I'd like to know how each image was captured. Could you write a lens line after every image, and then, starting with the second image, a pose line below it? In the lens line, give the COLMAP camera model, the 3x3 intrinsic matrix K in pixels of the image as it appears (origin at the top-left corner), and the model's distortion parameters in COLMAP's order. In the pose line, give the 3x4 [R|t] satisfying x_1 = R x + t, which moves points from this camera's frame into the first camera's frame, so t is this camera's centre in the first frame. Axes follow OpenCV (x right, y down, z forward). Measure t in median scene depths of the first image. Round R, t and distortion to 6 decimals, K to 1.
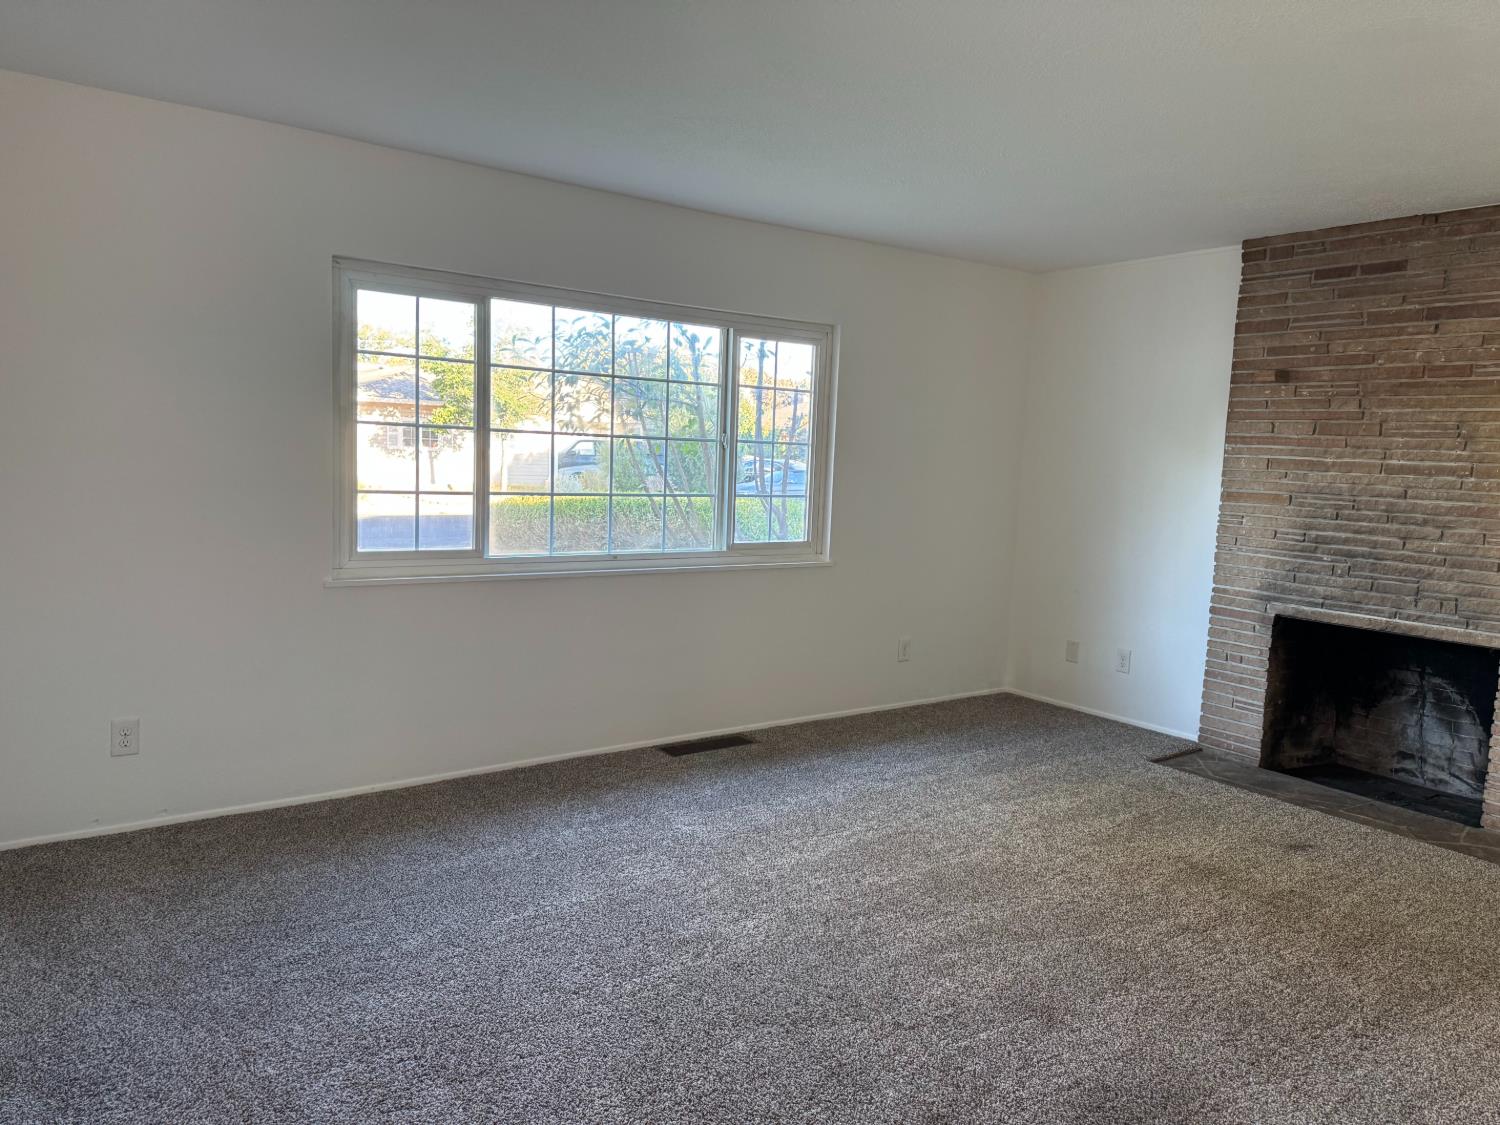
lens RADIAL K [[1046.2, 0, 753.1], [0, 1046.2, 562.6], [0, 0, 1]] dist [0.131367, -0.198808]
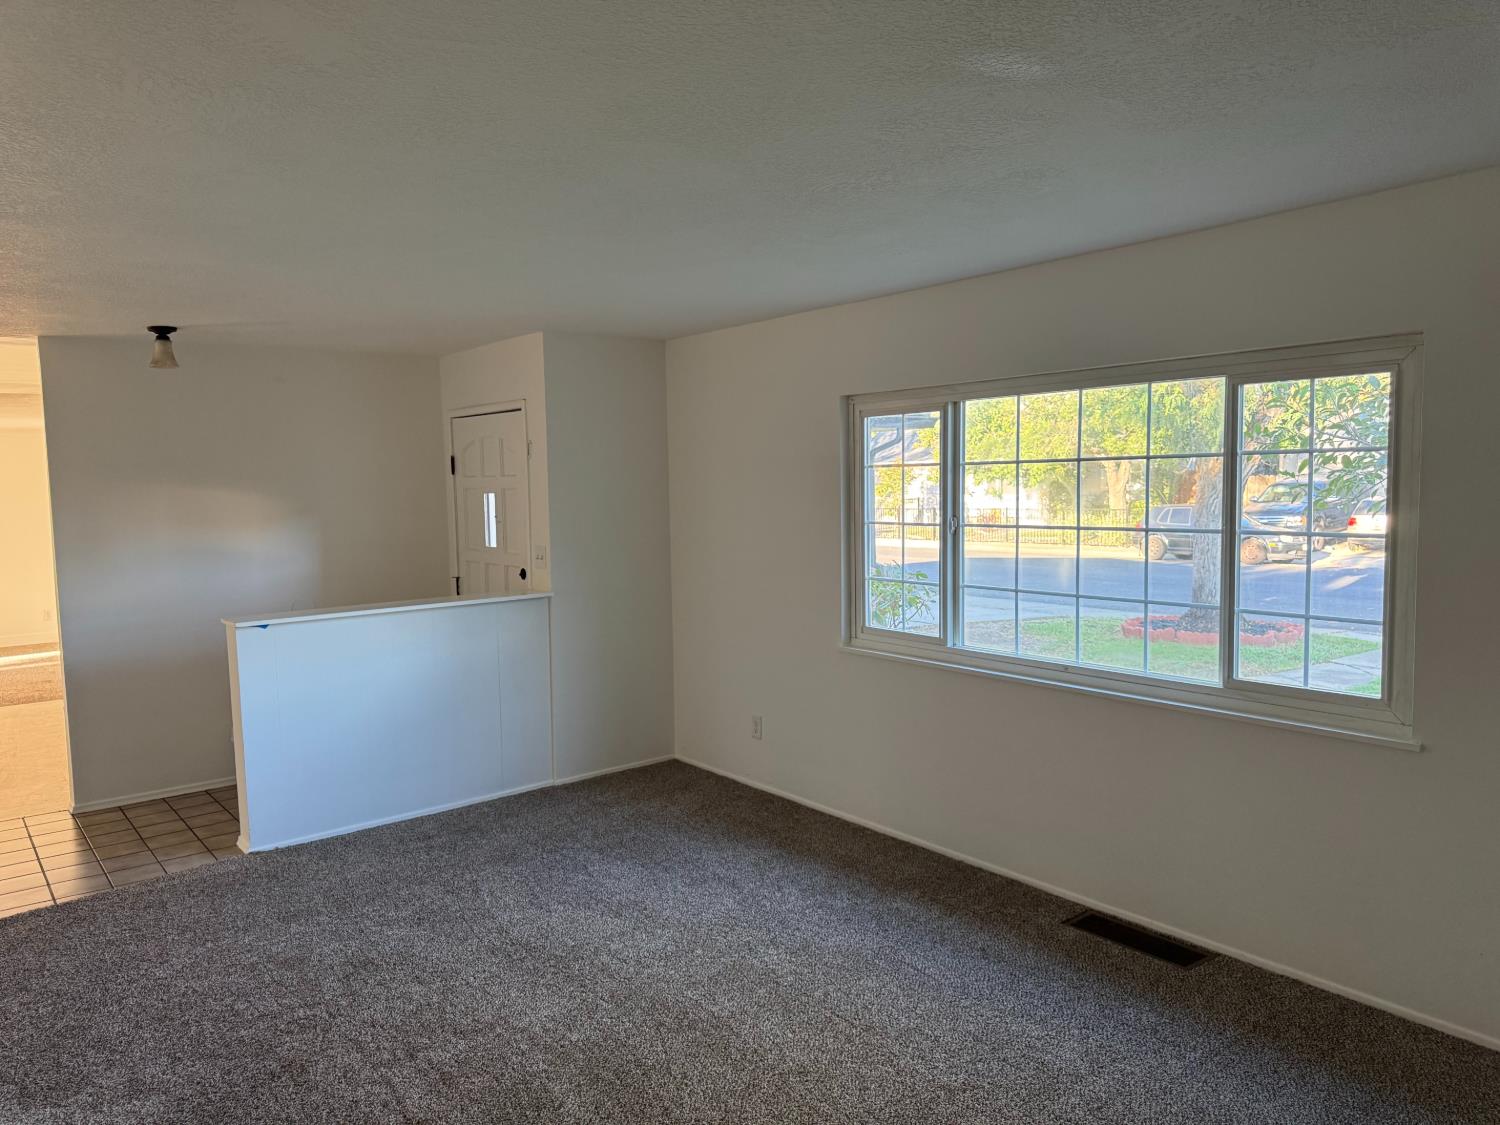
lens RADIAL K [[1046.2, 0, 753.1], [0, 1046.2, 562.6], [0, 0, 1]] dist [0.131367, -0.198808]
pose [[0.036601, 0.043034, -0.998403, 0.701211], [-0.084851, 0.995598, 0.039802, -0.101523], [0.995721, 0.083259, 0.040092, 0.678559]]
